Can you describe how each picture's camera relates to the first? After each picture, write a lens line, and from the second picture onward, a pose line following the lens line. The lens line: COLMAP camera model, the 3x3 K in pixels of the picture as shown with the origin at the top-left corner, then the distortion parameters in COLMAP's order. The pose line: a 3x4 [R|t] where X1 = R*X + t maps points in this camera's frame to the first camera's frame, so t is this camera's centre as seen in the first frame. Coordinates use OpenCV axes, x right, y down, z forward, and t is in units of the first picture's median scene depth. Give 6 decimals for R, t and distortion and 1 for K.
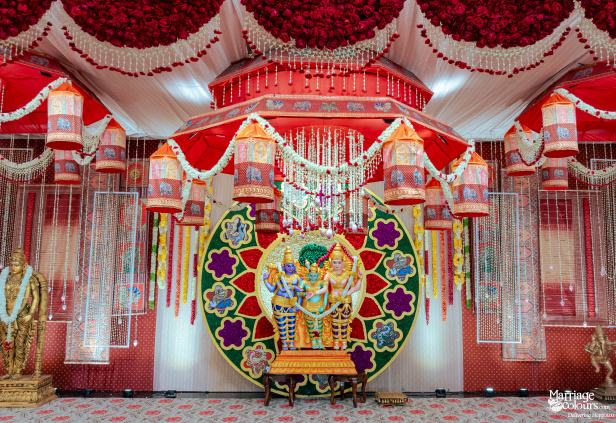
lens RADIAL K [[502.6, 0, 307.9], [0, 502.6, 213.3], [0, 0, 1]] dist [-0.036669, 0.004169]
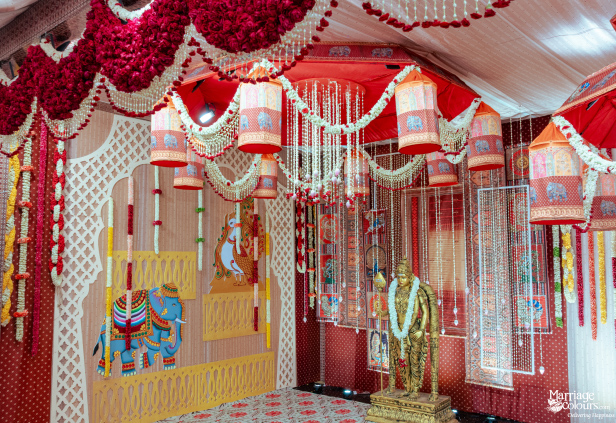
lens RADIAL K [[525.3, 0, 326.7], [0, 525.3, 208.5], [0, 0, 1]] dist [0.002893, -0.011076]
pose [[0.751366, -0.077344, -0.655337, -0.032483], [0.092982, 0.995608, -0.010895, -0.027544], [0.653302, -0.052748, 0.755258, 0.157106]]
